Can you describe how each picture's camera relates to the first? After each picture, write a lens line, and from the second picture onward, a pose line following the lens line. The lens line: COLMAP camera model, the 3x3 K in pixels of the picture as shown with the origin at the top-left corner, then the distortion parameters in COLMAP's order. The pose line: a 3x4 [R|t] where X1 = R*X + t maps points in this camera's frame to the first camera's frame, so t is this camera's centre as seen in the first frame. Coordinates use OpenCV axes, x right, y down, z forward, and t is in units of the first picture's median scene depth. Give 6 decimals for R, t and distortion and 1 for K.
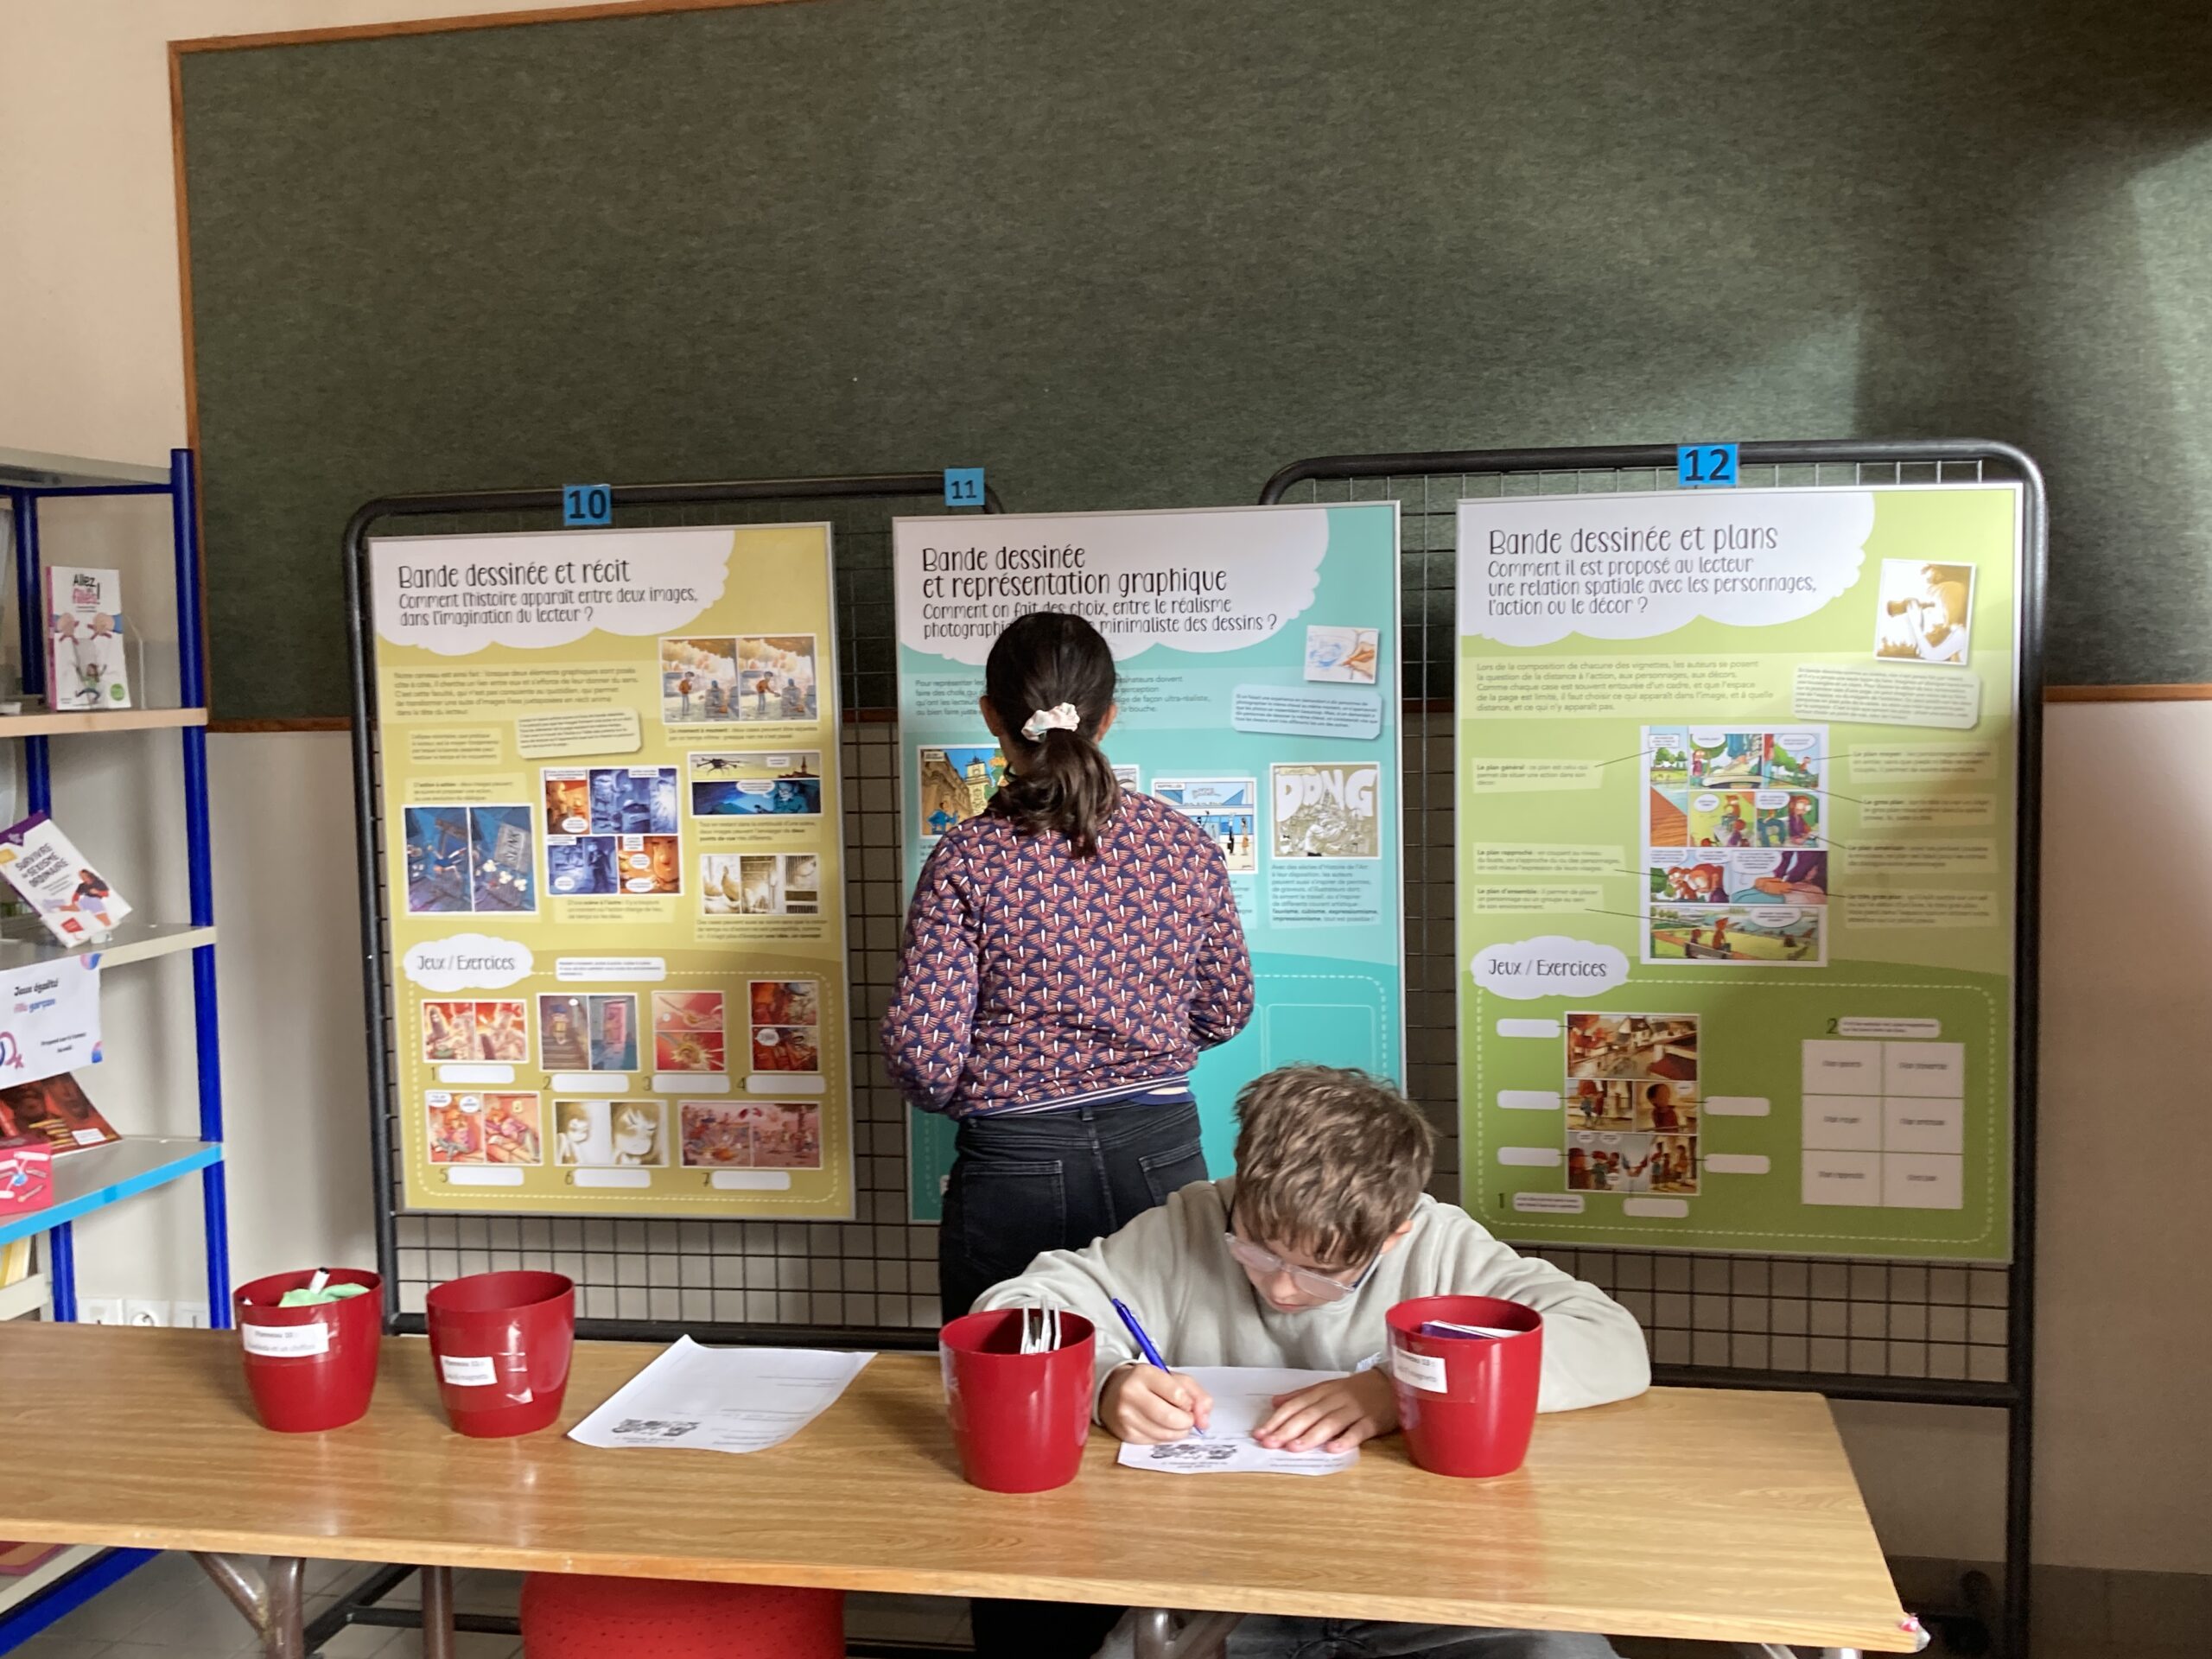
lens RADIAL K [[2330.8, 0, 1106.0], [0, 2330.8, 829.5], [0, 0, 1]] dist [0.106032, -0.227093]
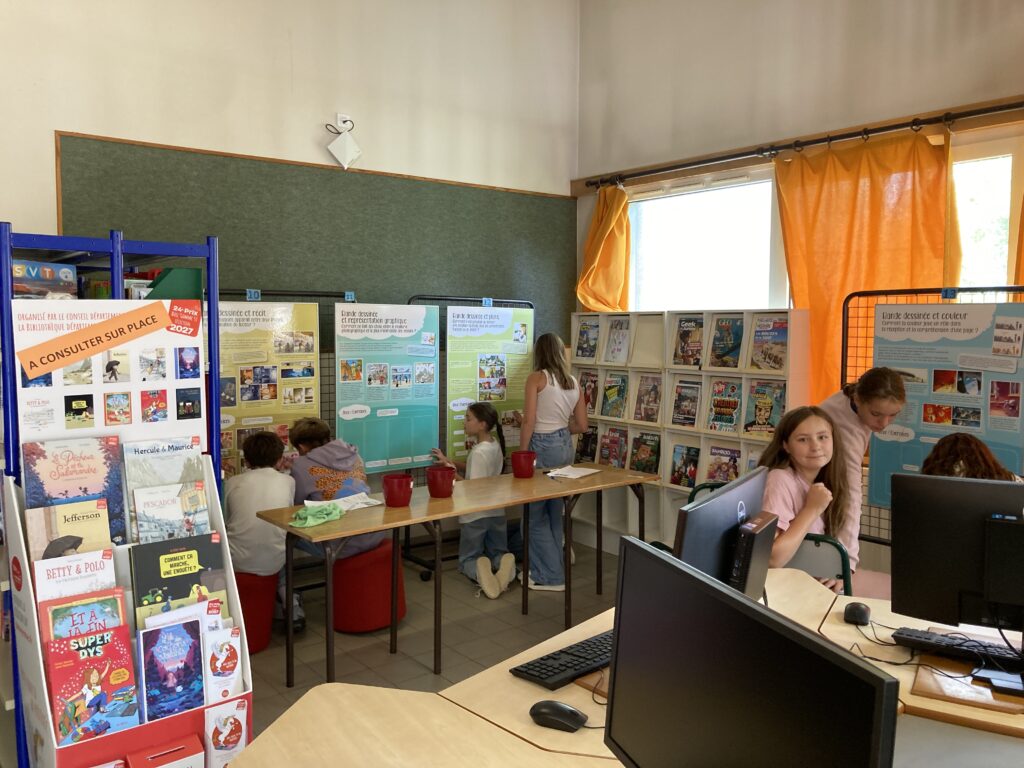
lens RADIAL K [[823.1, 0, 512.0], [0, 823.1, 384.0], [0, 0, 1]] dist [-0.002469, -0.004045]
pose [[0.634837, -0.031858, 0.771989, -0.968746], [0.035640, 0.999293, 0.011929, 0.000850], [-0.771823, 0.019941, 0.635524, -0.136043]]
